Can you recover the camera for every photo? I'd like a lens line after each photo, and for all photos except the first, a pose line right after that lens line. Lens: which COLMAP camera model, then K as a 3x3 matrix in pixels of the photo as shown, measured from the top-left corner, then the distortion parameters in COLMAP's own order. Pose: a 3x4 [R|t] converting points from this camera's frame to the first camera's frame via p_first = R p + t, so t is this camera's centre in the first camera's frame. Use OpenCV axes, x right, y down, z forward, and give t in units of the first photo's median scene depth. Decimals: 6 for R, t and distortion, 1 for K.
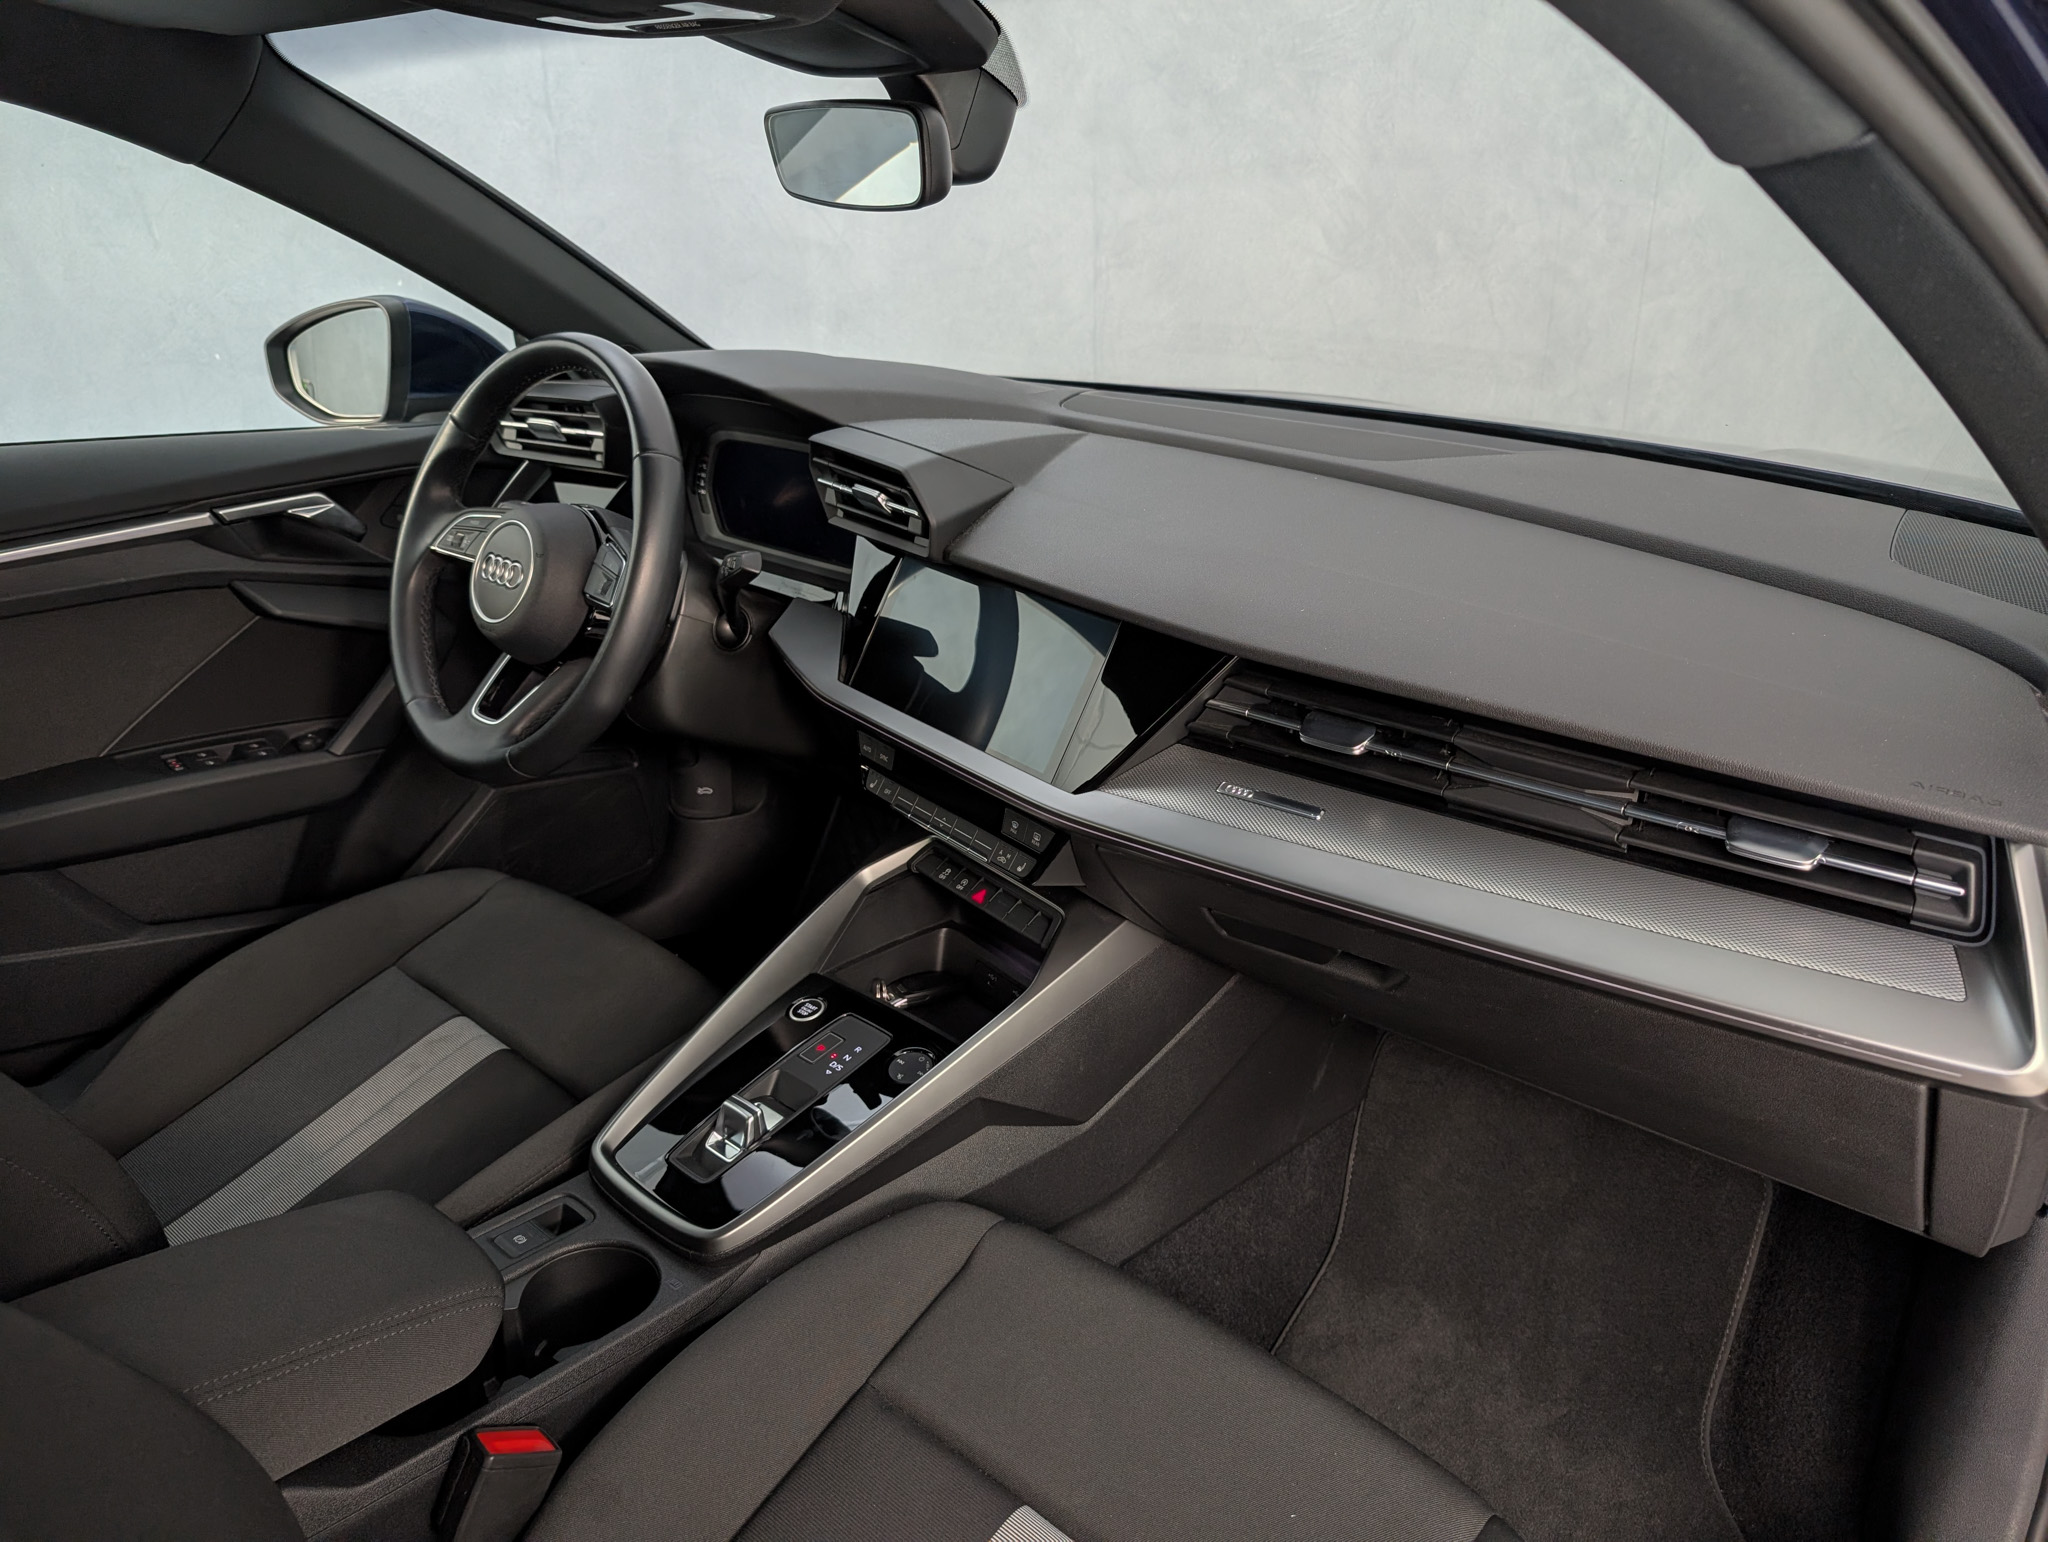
lens RADIAL K [[1431.1, 0, 1024.0], [0, 1431.1, 771.0], [0, 0, 1]] dist [0.027240, -0.005798]
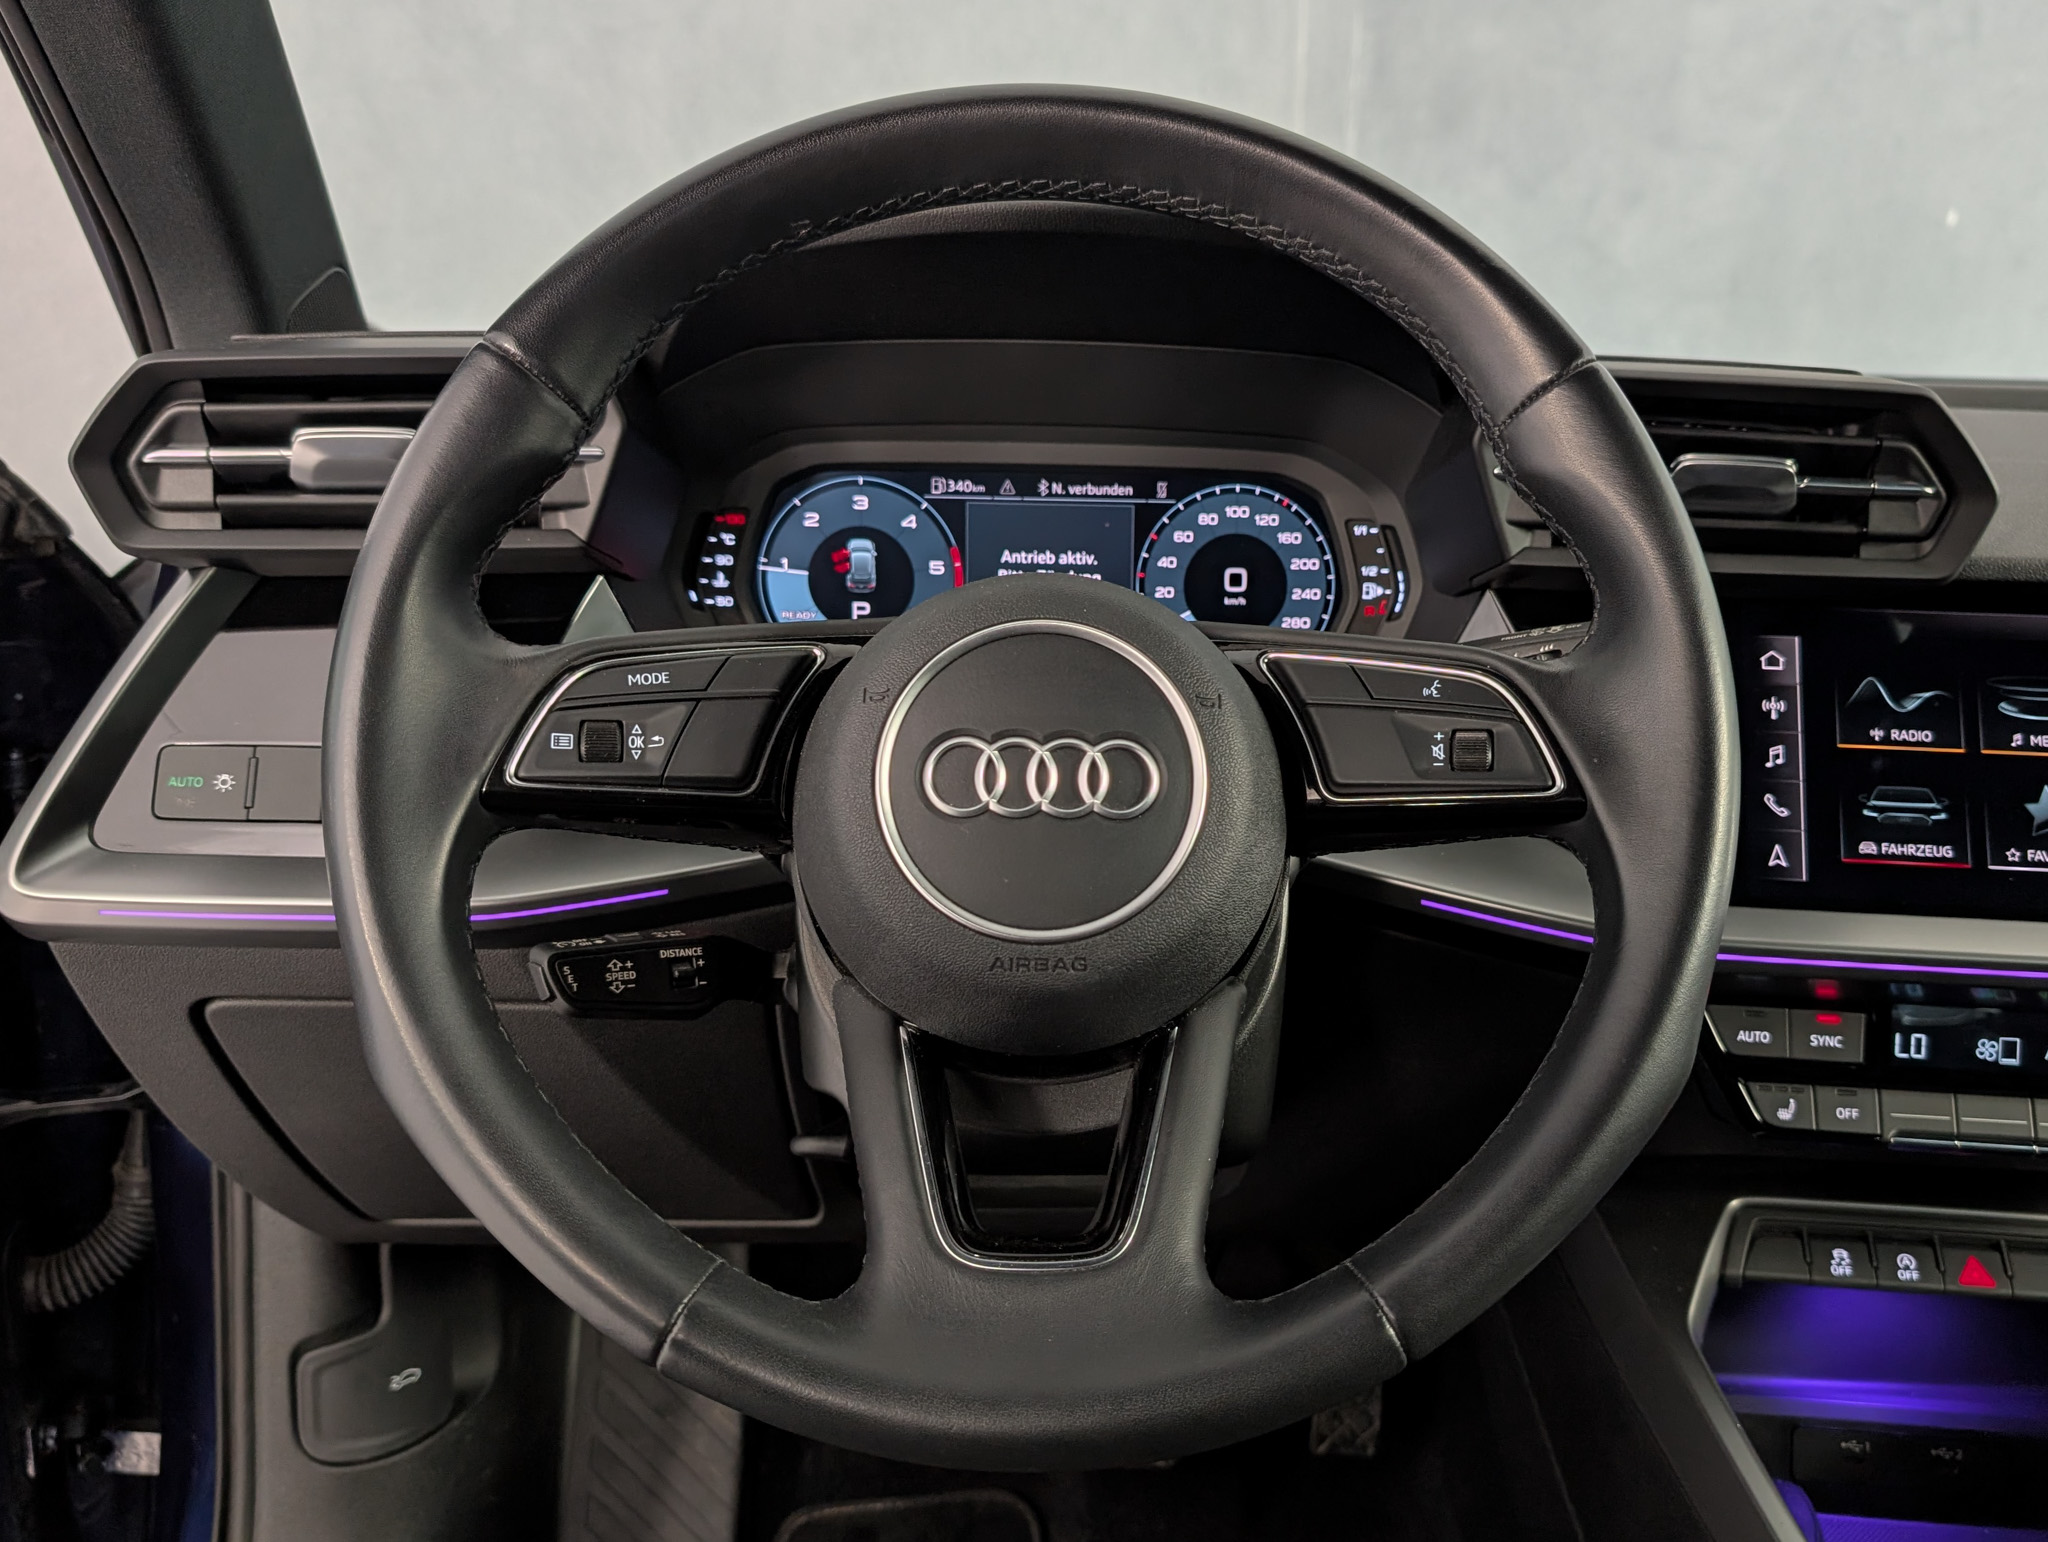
lens RADIAL K [[1827.4, 0, 1112.8], [0, 1827.4, 766.9], [0, 0, 1]] dist [0.125669, -0.300176]
pose [[0.714479, -0.149142, 0.683576, -0.275649], [0.251961, 0.966311, -0.052523, -0.050778], [-0.652714, 0.209761, 0.727987, 0.302429]]
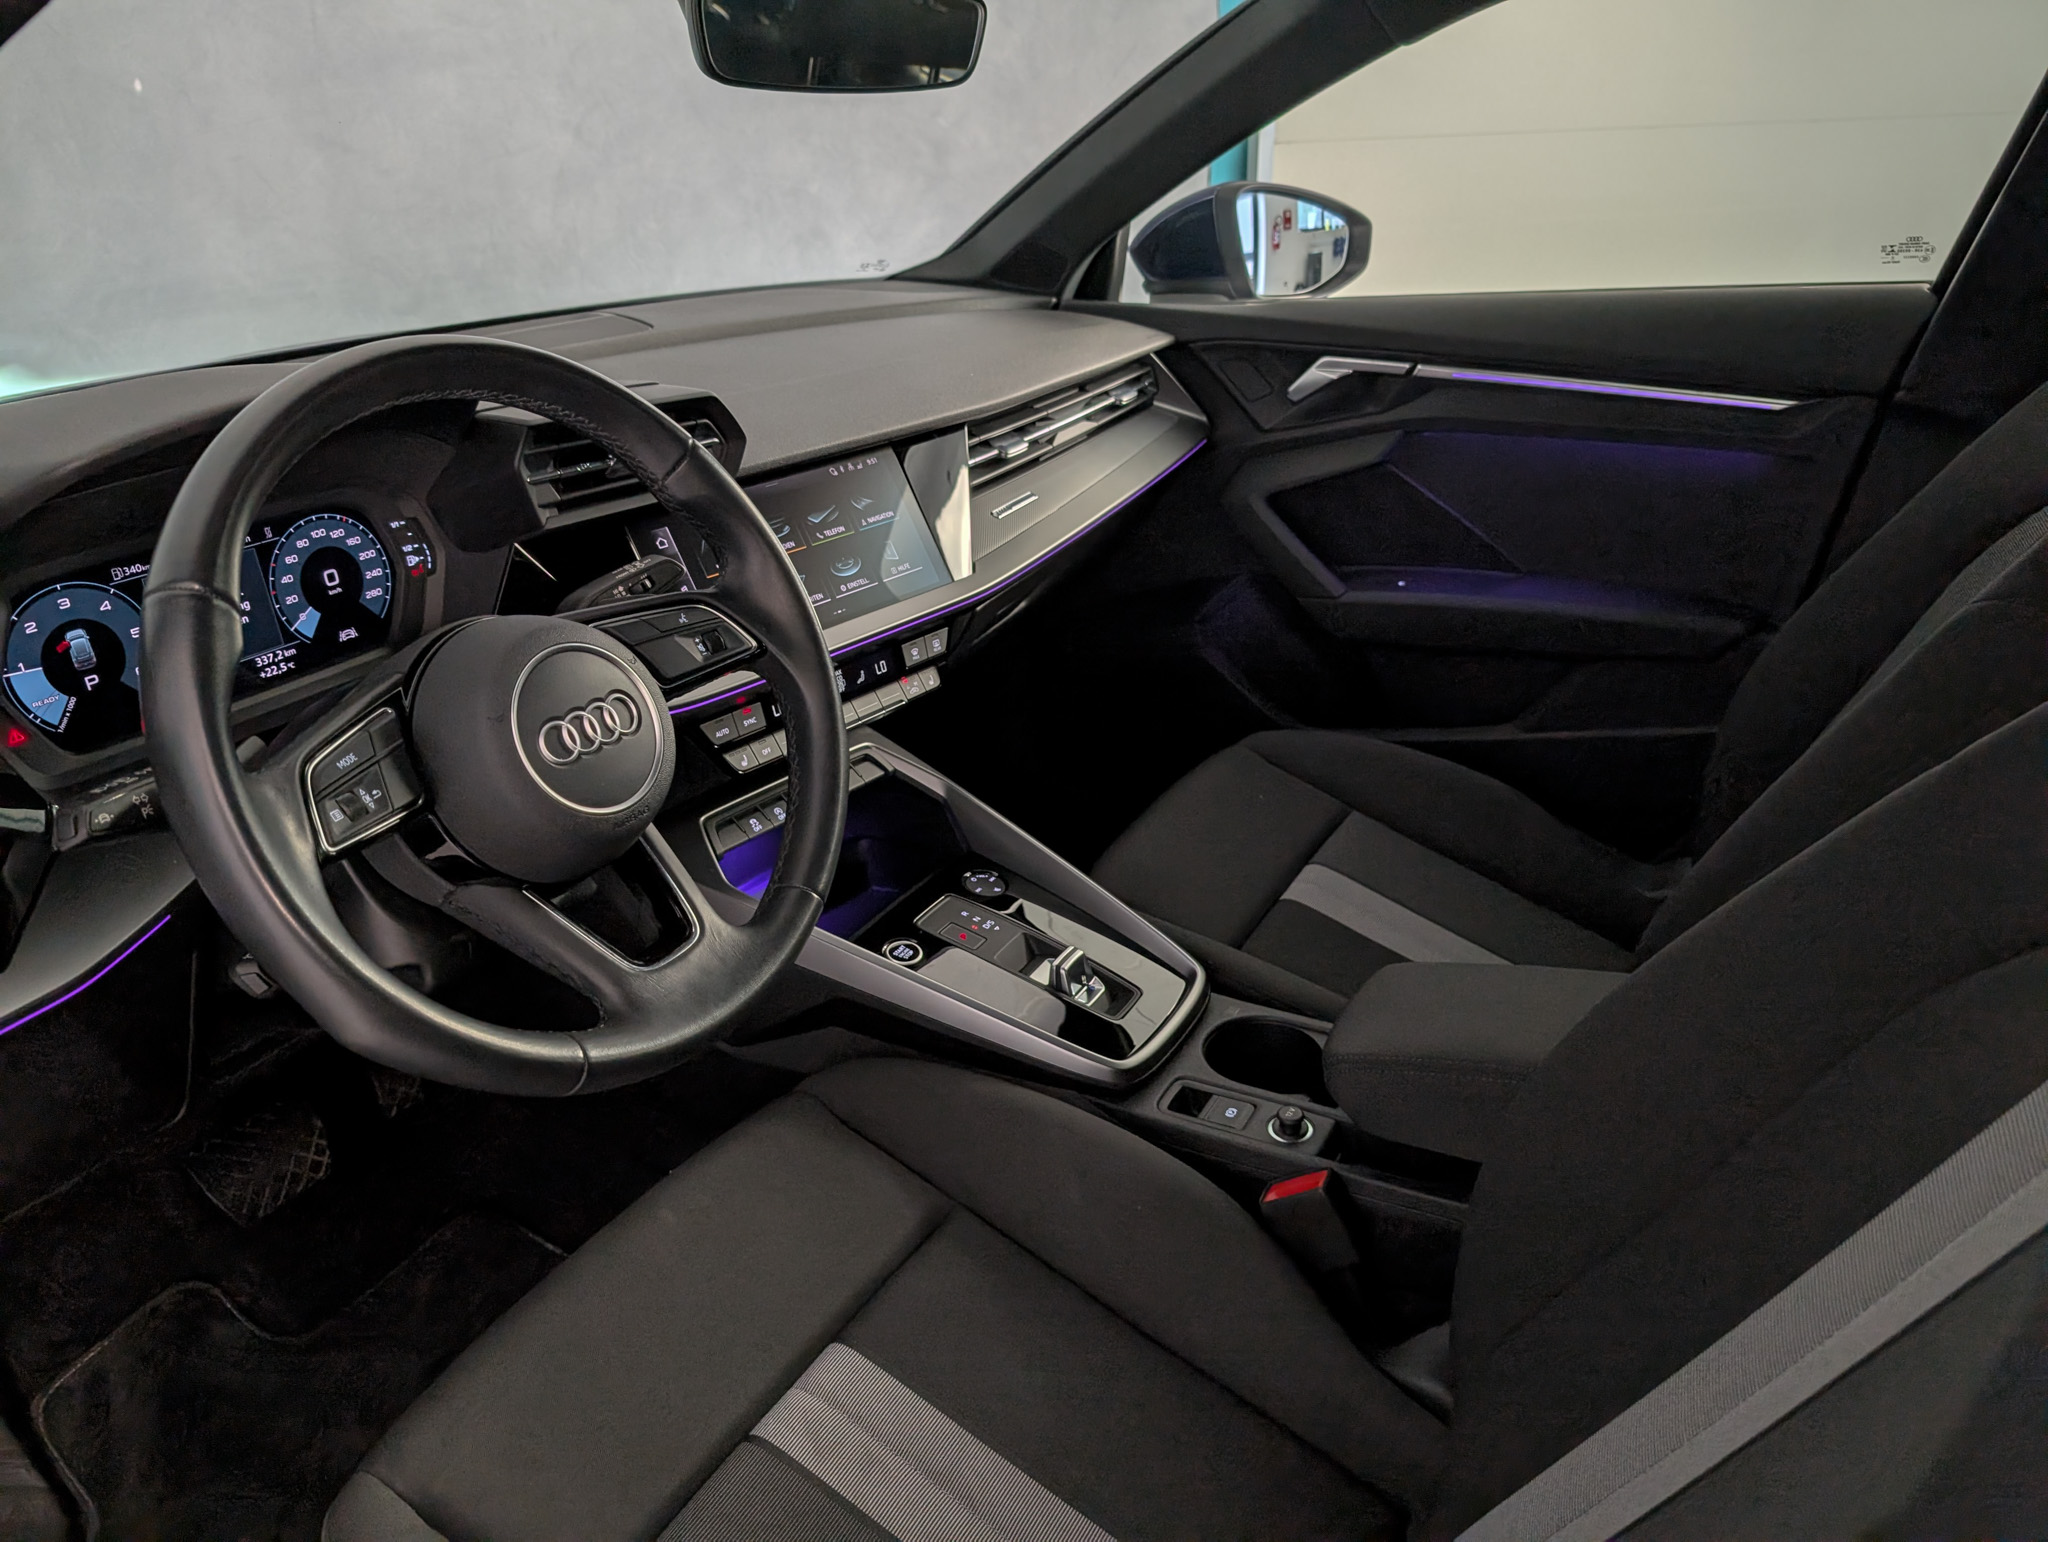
lens RADIAL K [[1464.8, 0, 1003.0], [0, 1464.8, 773.7], [0, 0, 1]] dist [0.018640, -0.012082]
pose [[-0.192580, -0.406551, 0.893101, -0.415301], [0.405444, 0.795851, 0.449708, -0.143392], [-0.893604, 0.448707, 0.011569, 0.369390]]
